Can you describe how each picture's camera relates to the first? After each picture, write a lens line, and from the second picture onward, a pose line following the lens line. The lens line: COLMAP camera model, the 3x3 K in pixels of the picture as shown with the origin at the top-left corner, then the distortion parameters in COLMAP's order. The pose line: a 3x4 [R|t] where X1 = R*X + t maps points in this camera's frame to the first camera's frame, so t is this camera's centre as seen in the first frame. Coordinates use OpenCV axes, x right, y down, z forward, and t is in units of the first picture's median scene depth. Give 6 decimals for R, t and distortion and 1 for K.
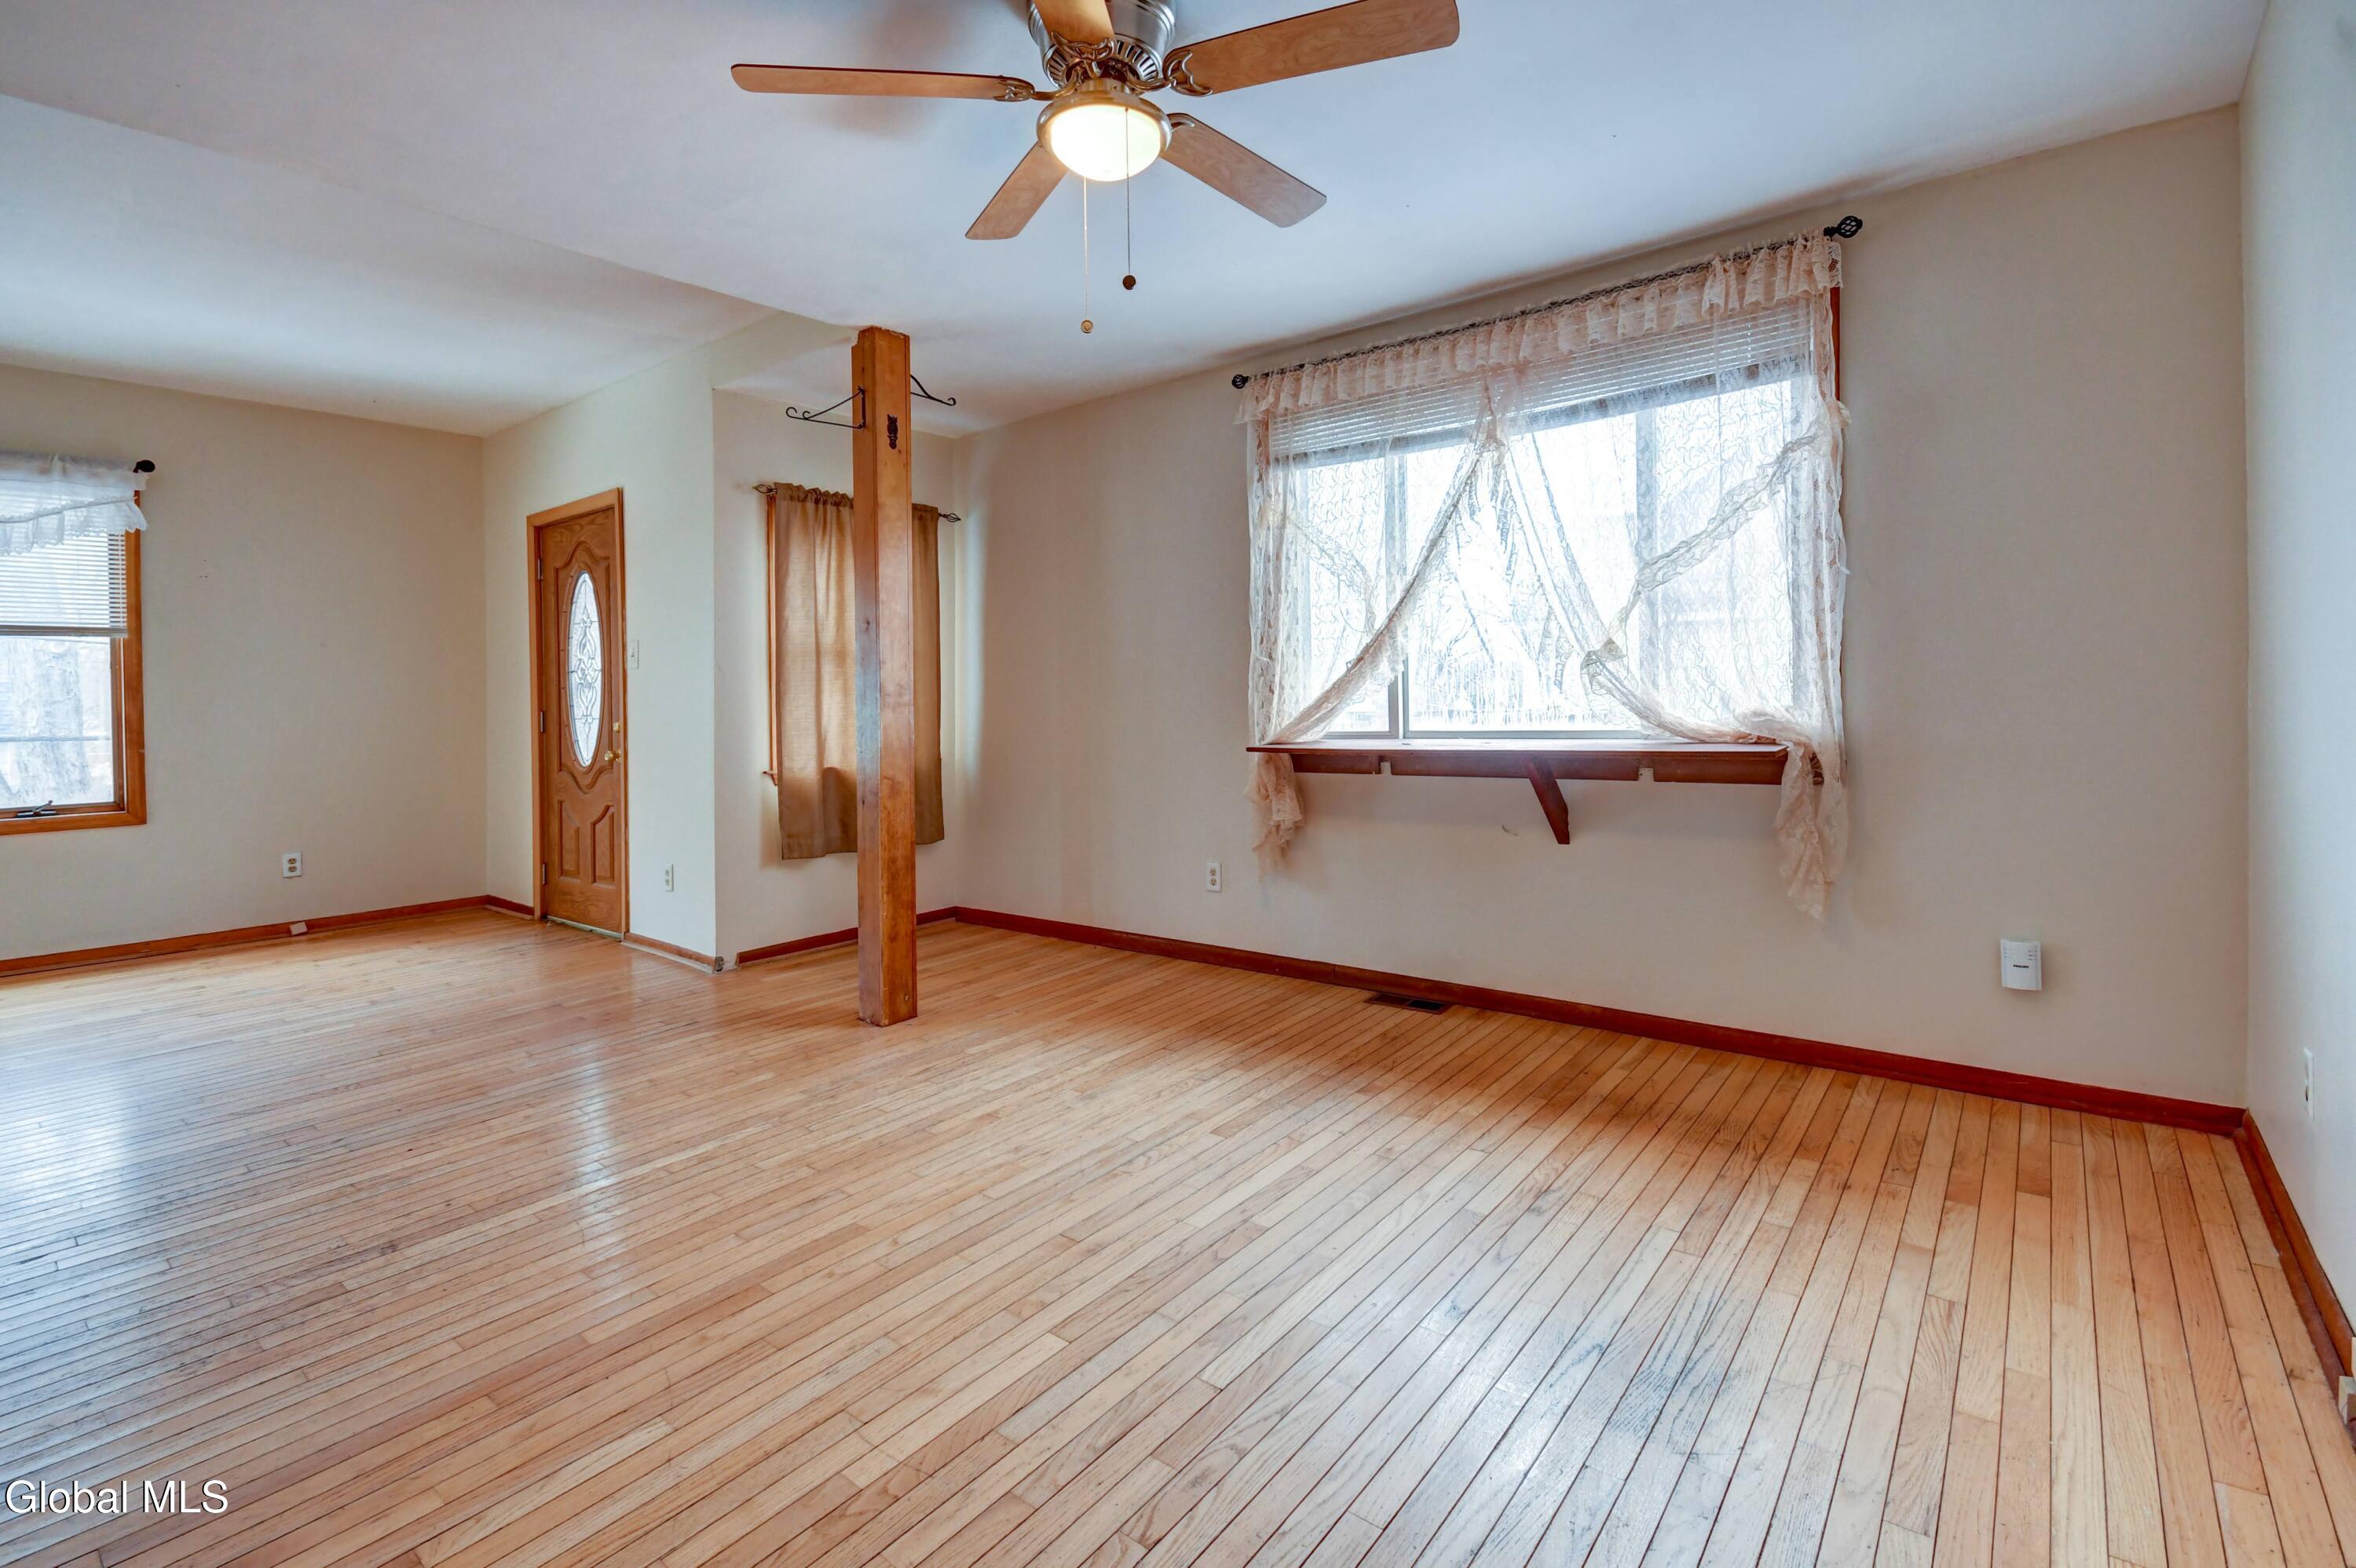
lens RADIAL K [[1077.5, 0, 1186.3], [0, 1077.5, 709.3], [0, 0, 1]] dist [0.003365, -0.000252]
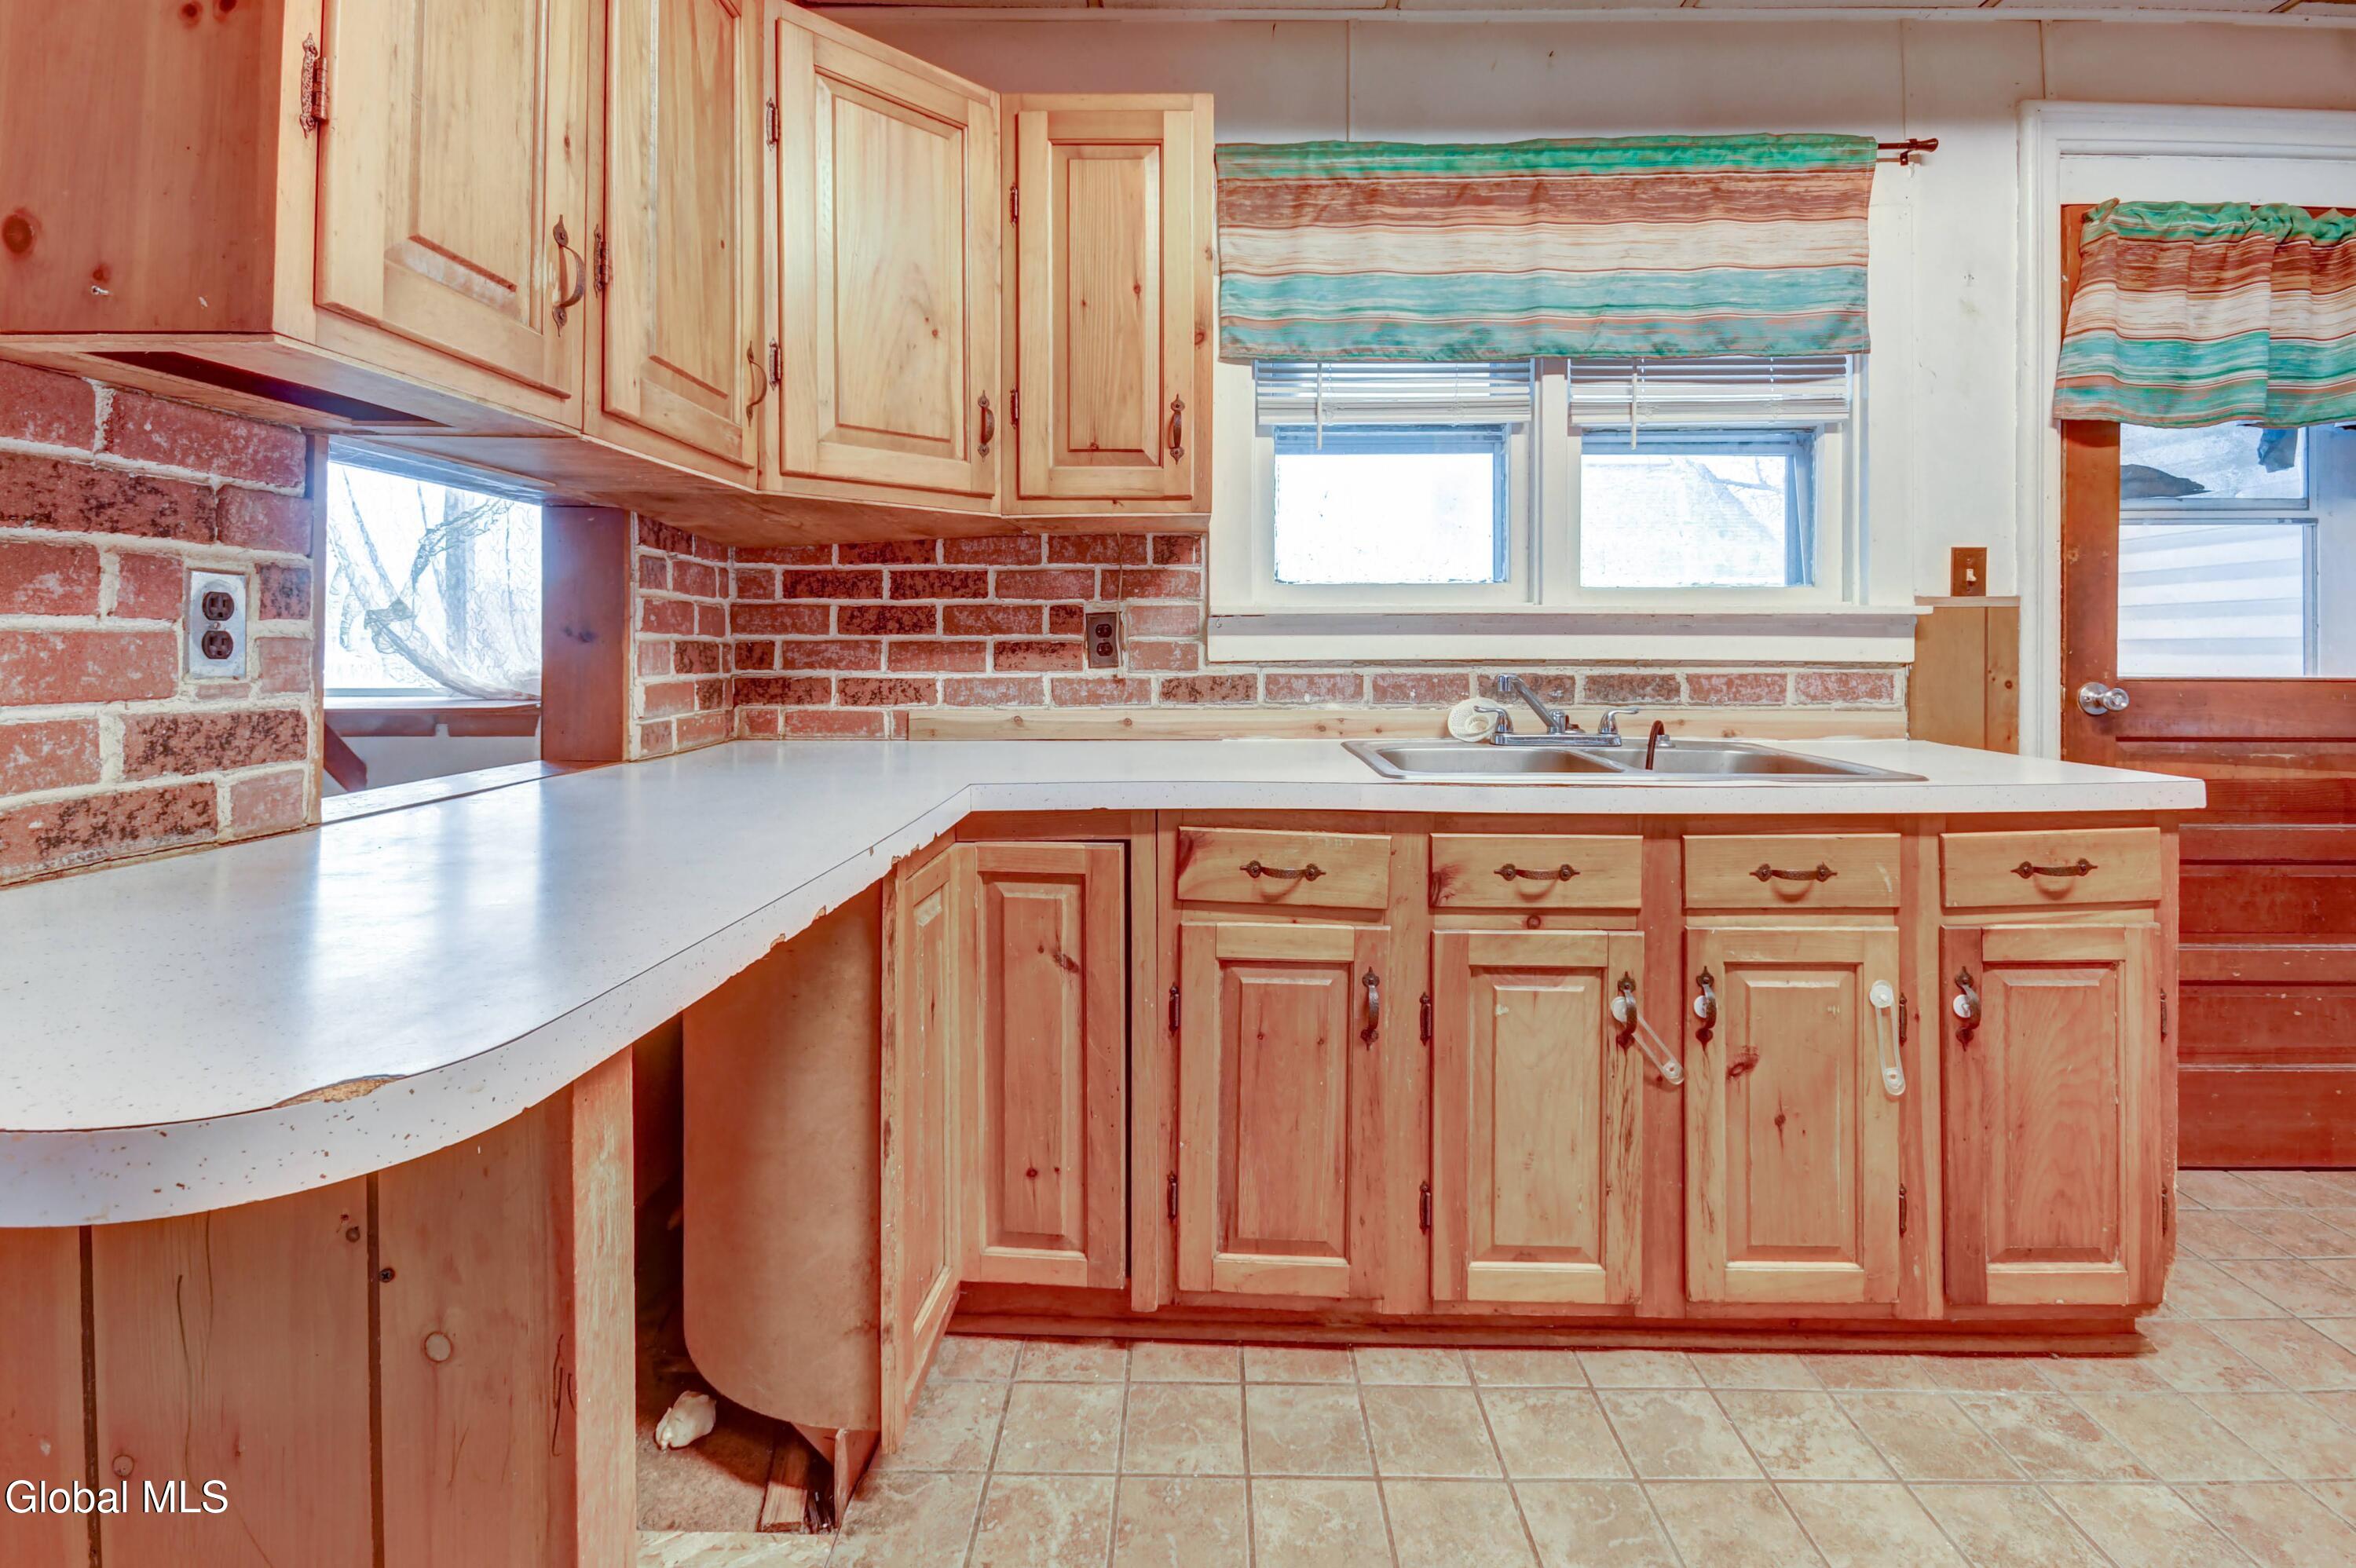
lens RADIAL K [[1077.0, 0, 1201.6], [0, 1077.0, 655.2], [0, 0, 1]] dist [0.003776, -0.000214]
pose [[0.786614, 0.017428, 0.617199, 0.374143], [-0.013126, 0.999848, -0.011505, -0.010666], [-0.617305, 0.000948, 0.786723, -0.299017]]
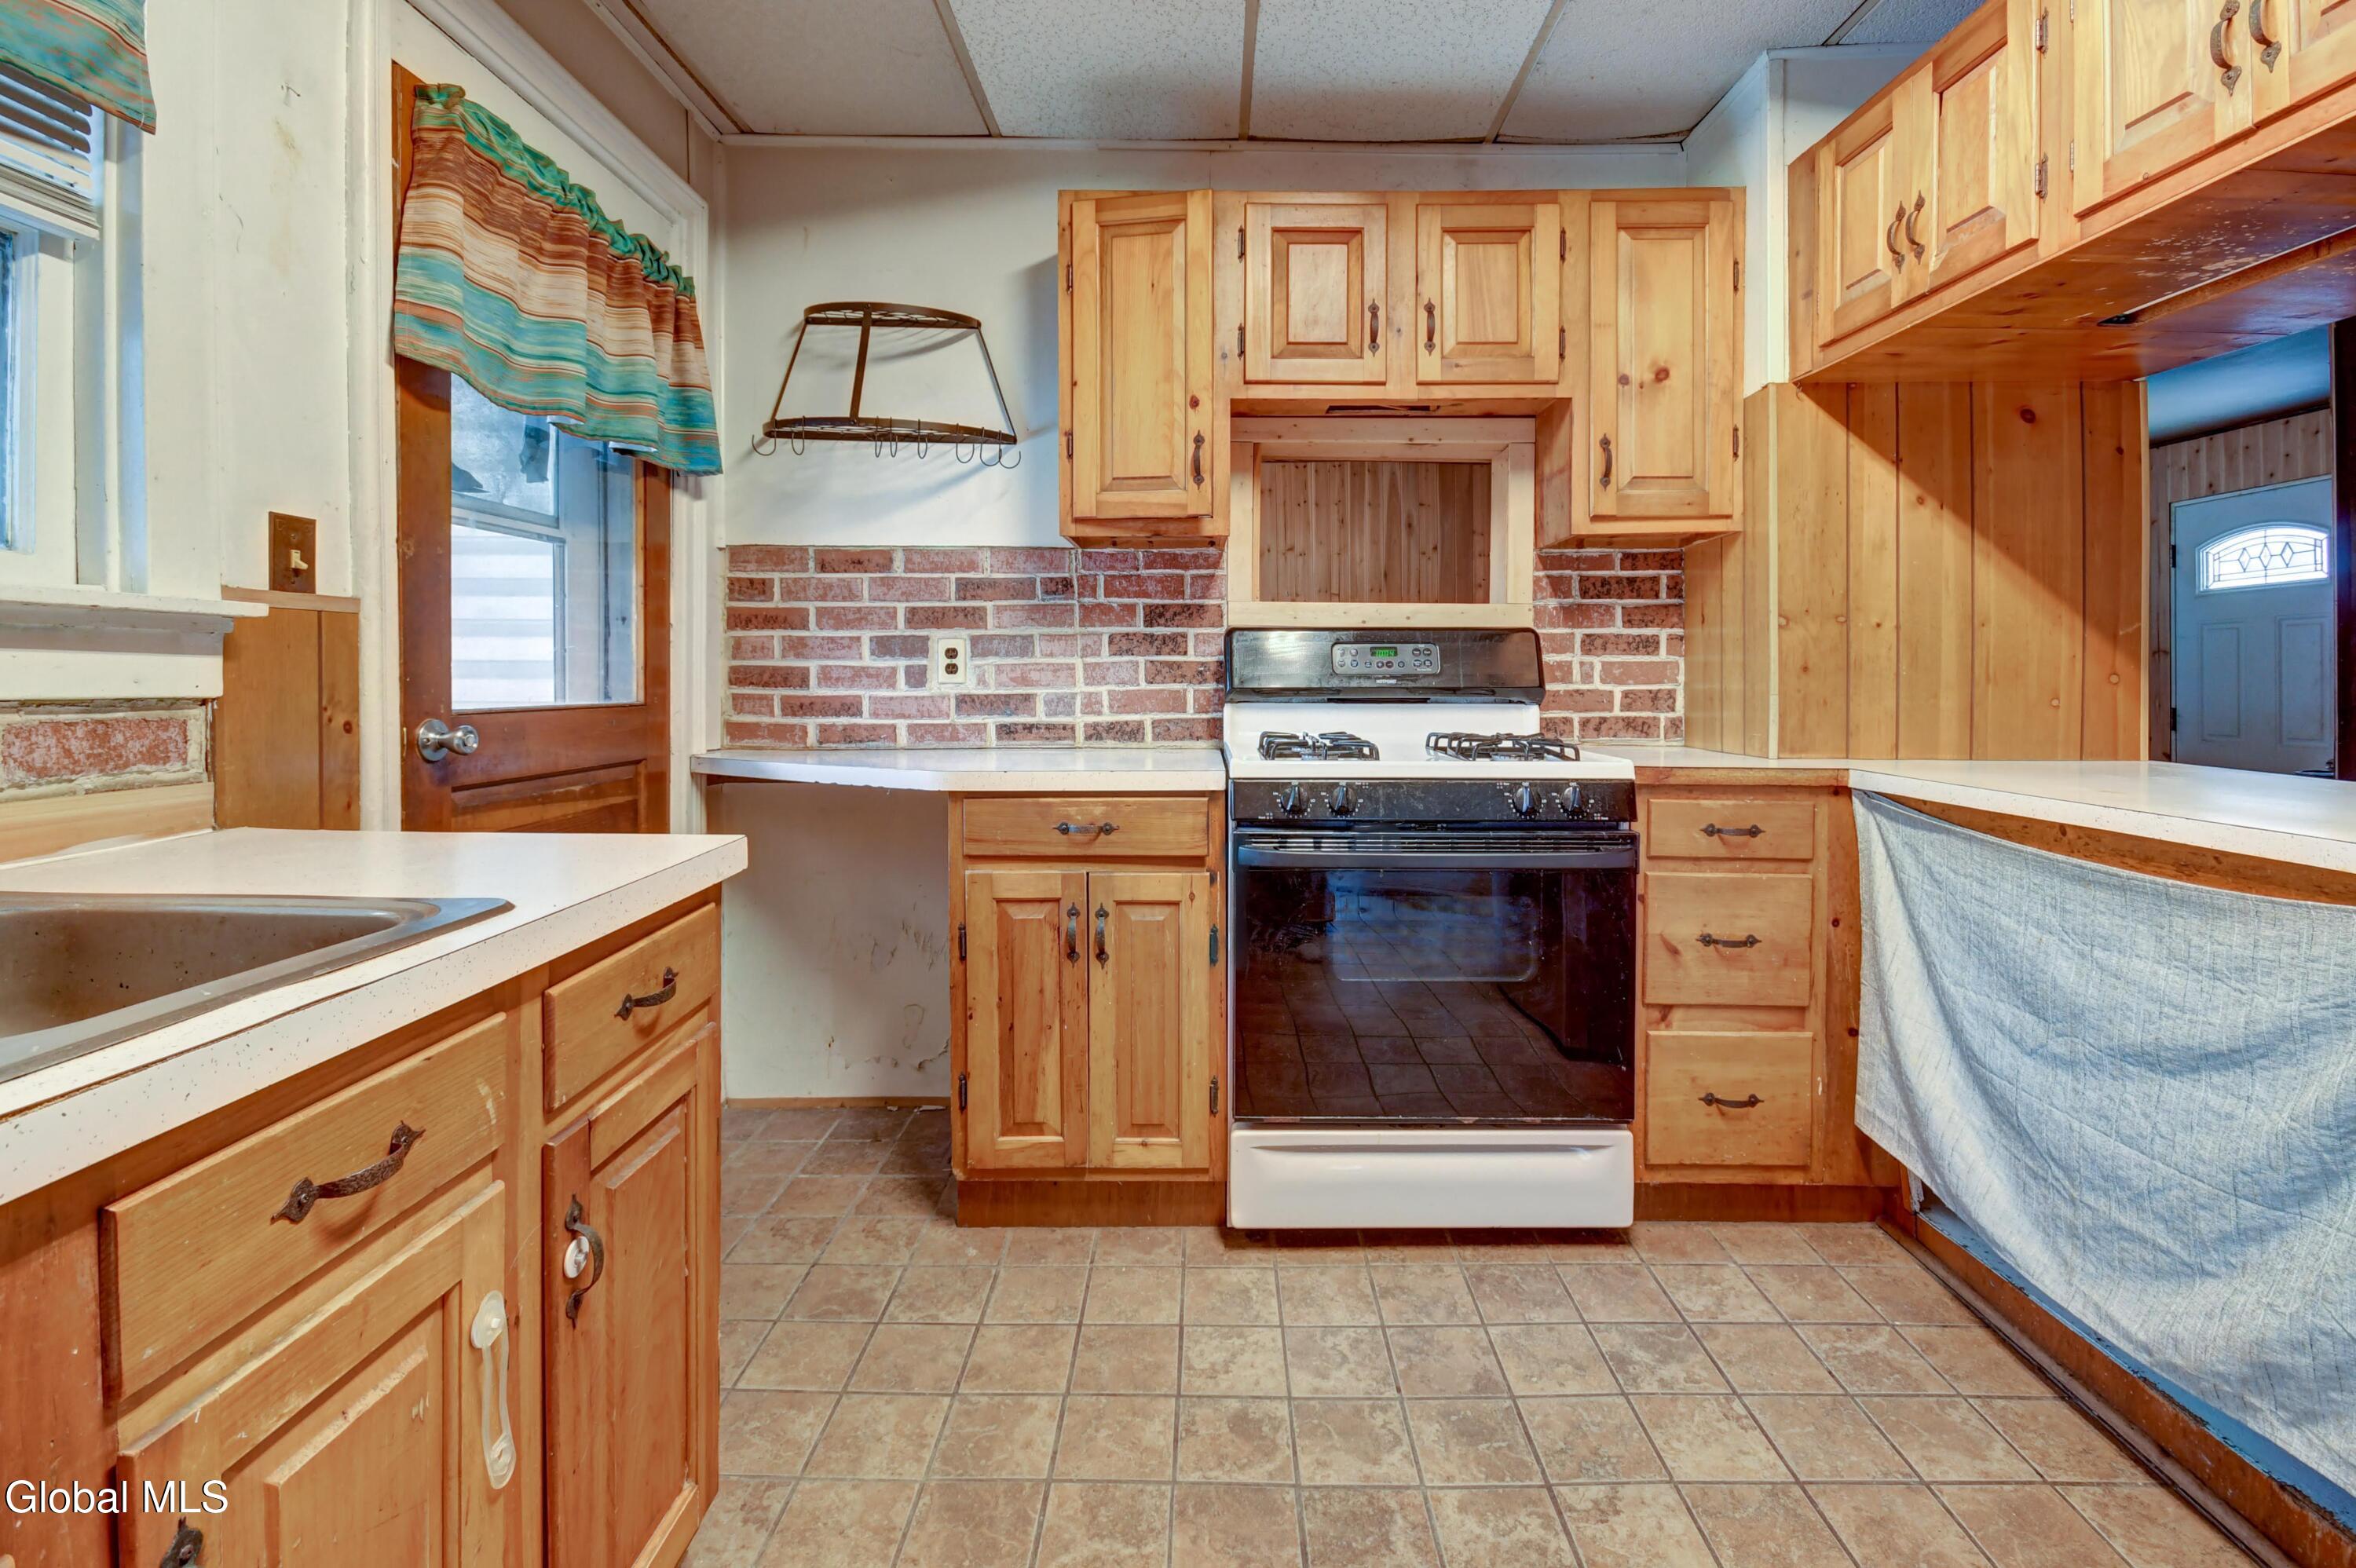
lens RADIAL K [[1076.4, 0, 1192.8], [0, 1076.4, 695.4], [0, 0, 1]] dist [-0.009097, -0.000733]
pose [[-0.621574, 0.002996, 0.783350, 0.621325], [0.012710, 0.999900, 0.006261, -0.018852], [-0.783252, 0.013848, -0.621549, -0.067037]]
